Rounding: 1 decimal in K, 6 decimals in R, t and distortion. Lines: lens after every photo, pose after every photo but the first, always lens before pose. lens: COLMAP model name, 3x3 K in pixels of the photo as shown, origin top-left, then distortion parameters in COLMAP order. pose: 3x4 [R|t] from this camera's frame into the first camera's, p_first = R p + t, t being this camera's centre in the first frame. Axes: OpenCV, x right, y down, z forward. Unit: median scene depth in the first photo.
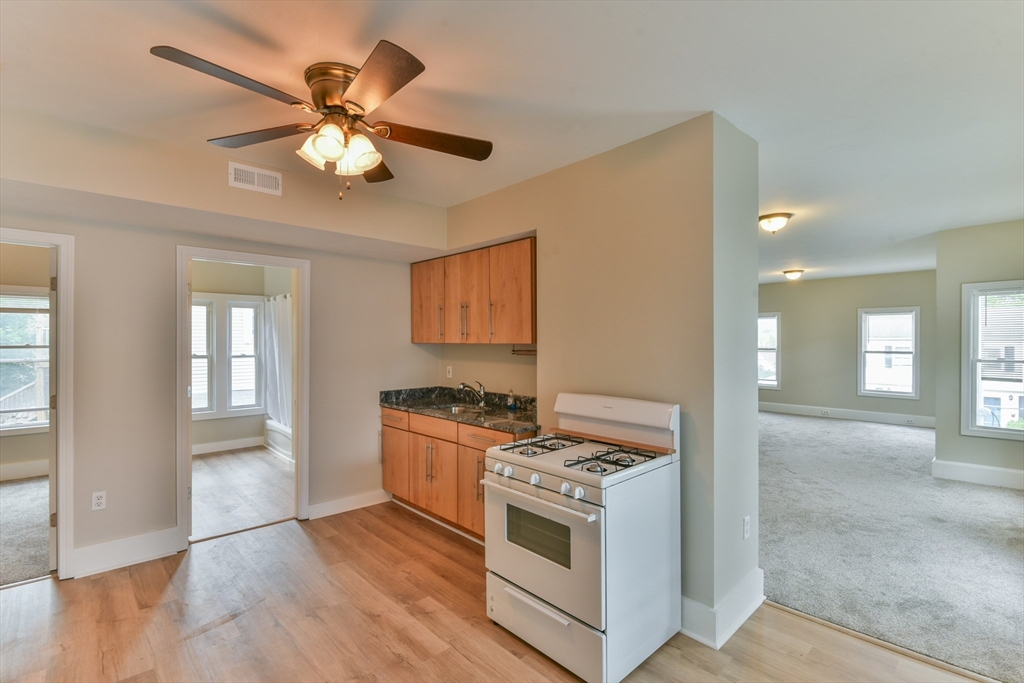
lens RADIAL K [[467.7, 0, 517.9], [0, 467.7, 338.6], [0, 0, 1]] dist [-0.002038, -0.001555]
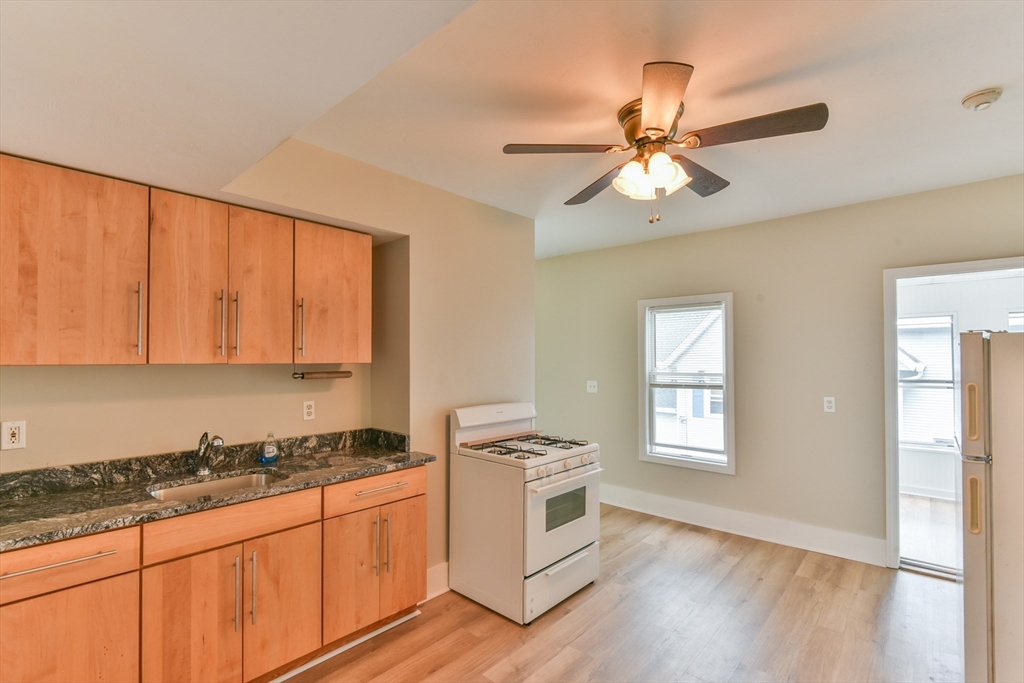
lens RADIAL K [[466.3, 0, 510.8], [0, 466.3, 354.0], [0, 0, 1]] dist [0.000006, -0.000224]
pose [[-0.071675, 0.017314, 0.997278, -0.793969], [0.000351, 0.999850, -0.017333, 0.008838], [-0.997428, -0.000892, -0.071670, 0.795423]]
